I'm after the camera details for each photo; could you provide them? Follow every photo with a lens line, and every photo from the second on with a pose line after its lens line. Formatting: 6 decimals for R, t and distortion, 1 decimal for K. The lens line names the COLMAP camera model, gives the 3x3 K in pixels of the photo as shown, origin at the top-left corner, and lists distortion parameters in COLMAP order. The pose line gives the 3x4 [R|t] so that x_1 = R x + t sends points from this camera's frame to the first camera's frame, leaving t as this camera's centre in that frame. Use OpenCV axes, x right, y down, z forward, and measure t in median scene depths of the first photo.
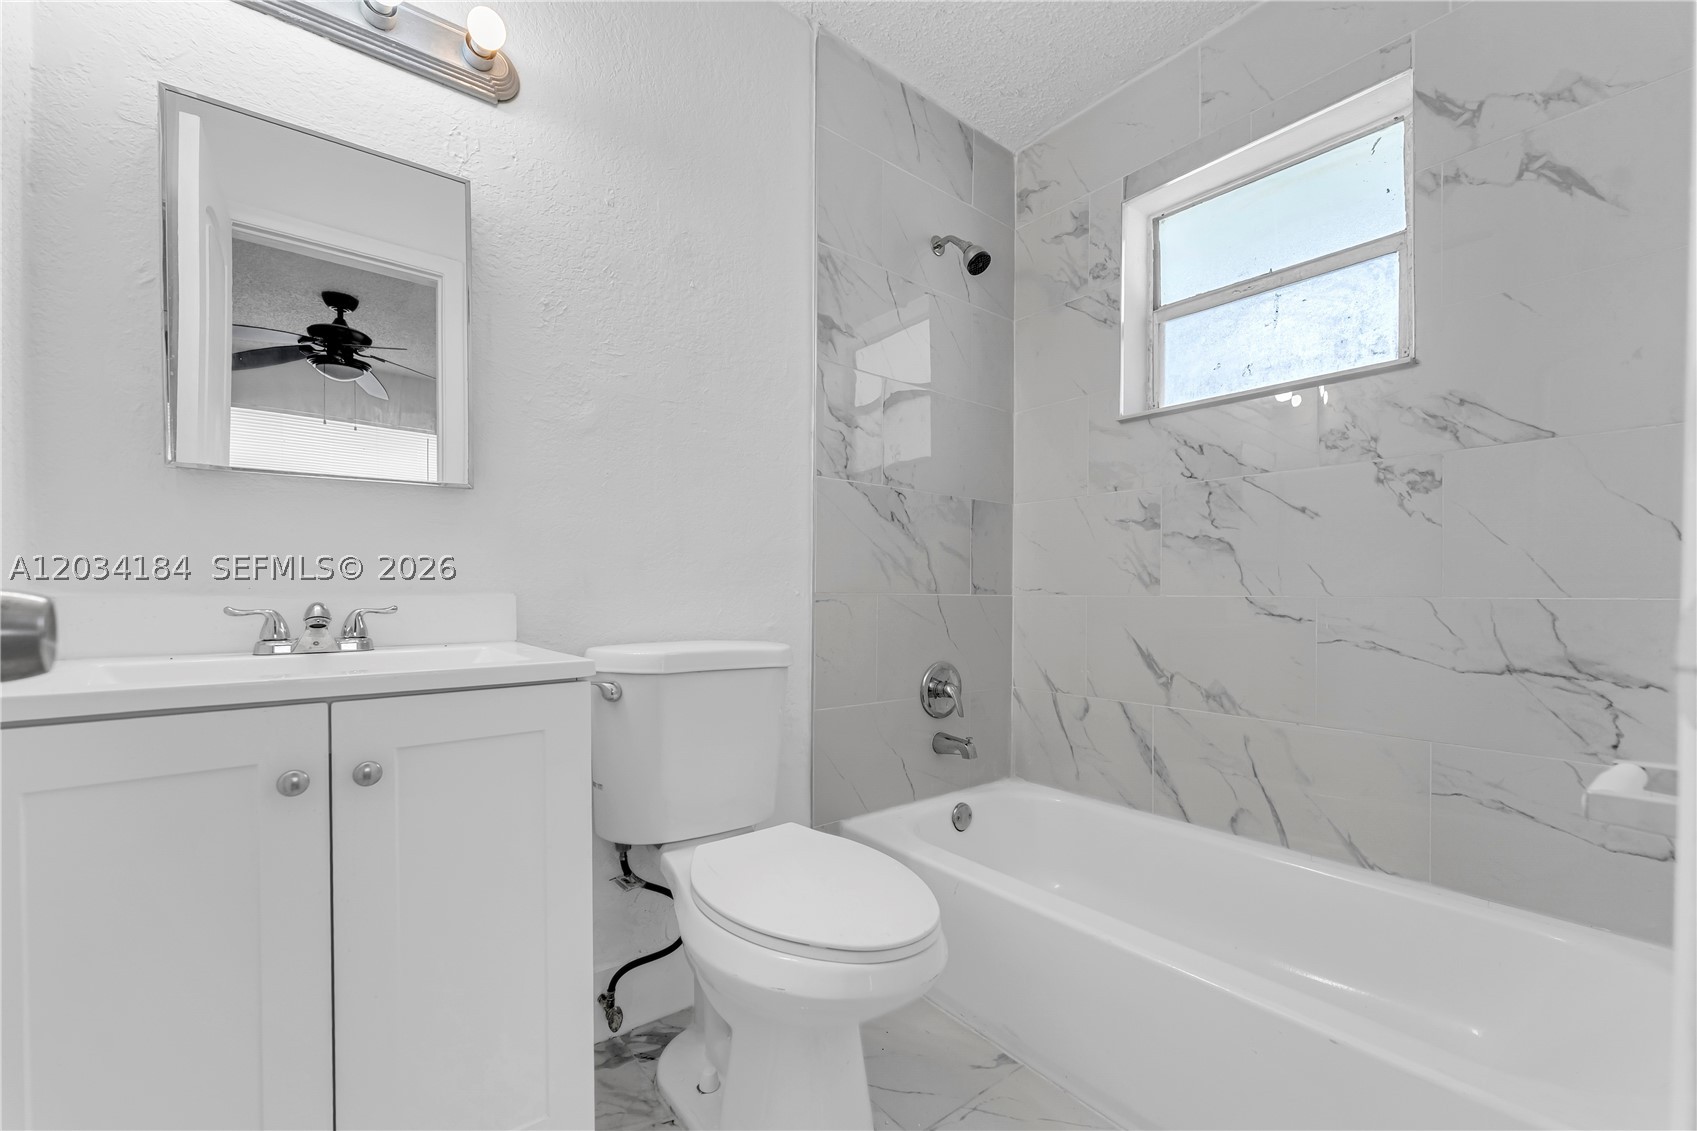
lens RADIAL K [[682.3, 0, 844.8], [0, 682.3, 591.9], [0, 0, 1]] dist [-0.003337, -0.000308]
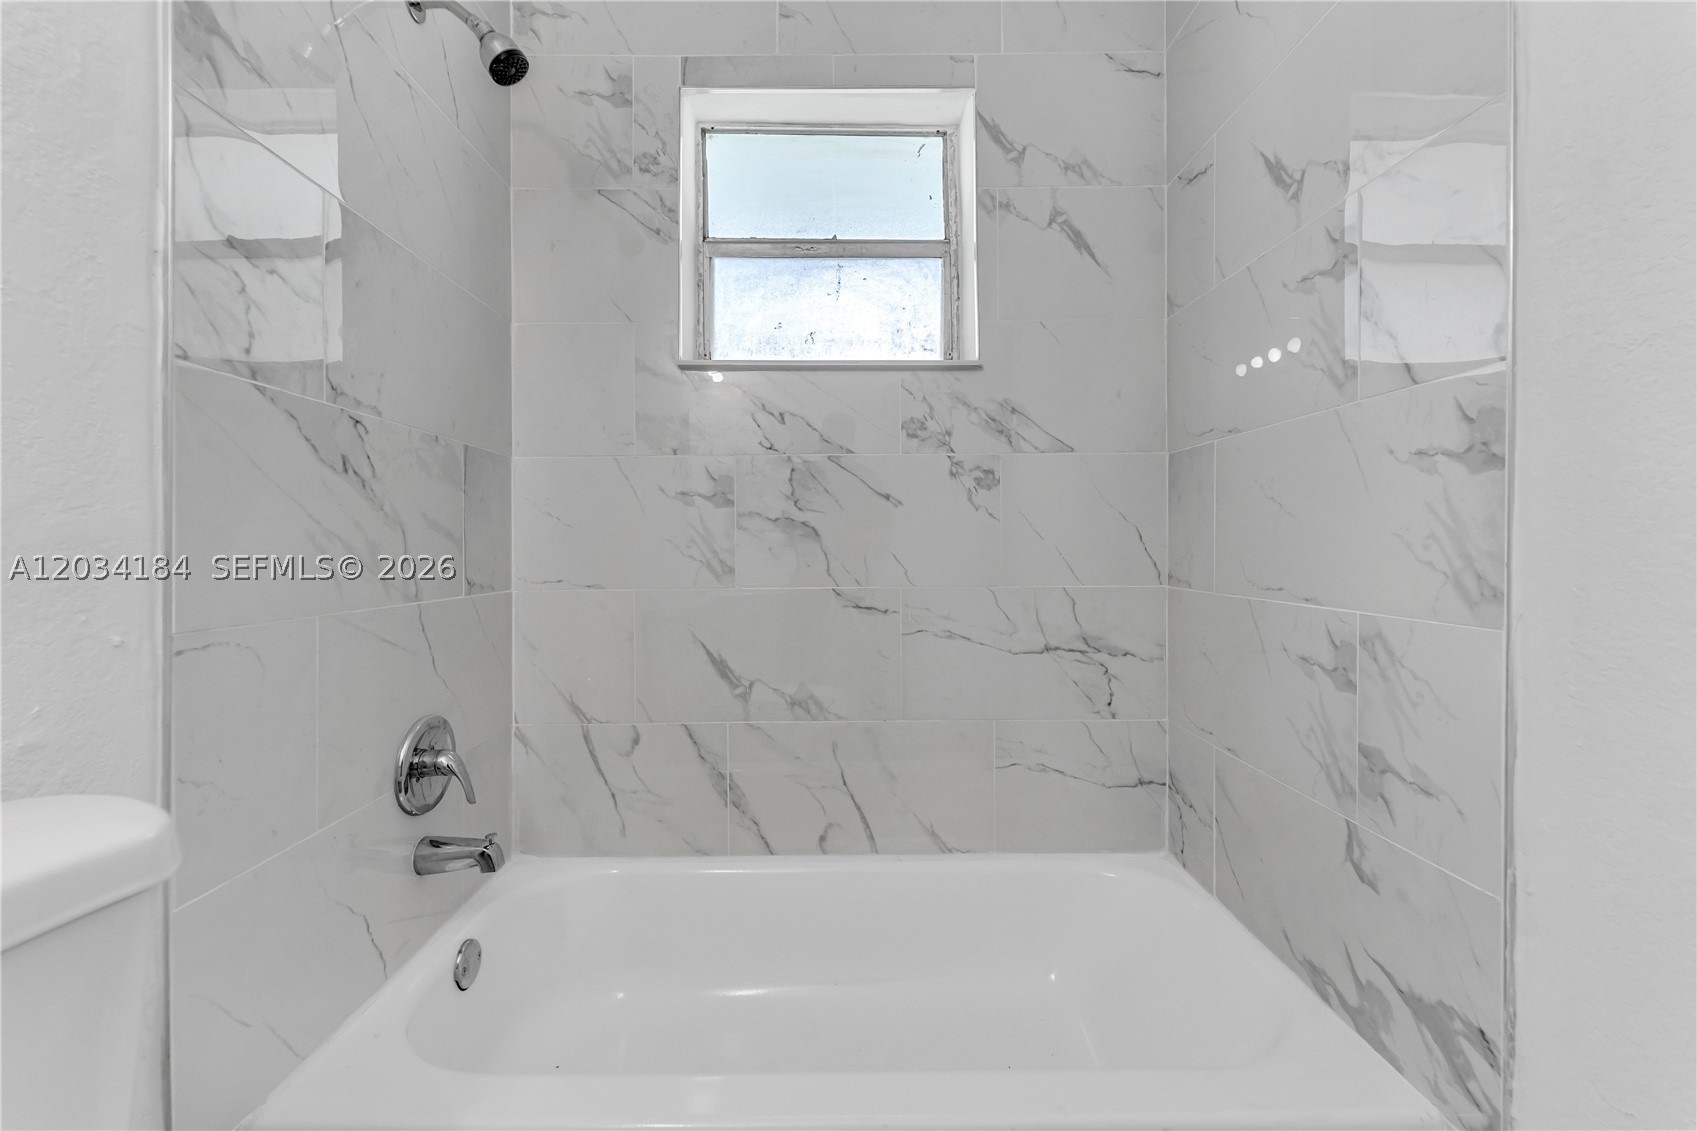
lens RADIAL K [[699.5, 0, 846.9], [0, 699.5, 544.9], [0, 0, 1]] dist [0.000524, -0.000087]
pose [[0.618382, -0.006786, 0.785849, -0.121952], [0.008688, 0.999961, 0.001799, -0.049057], [-0.785830, 0.005715, 0.618416, 0.388168]]
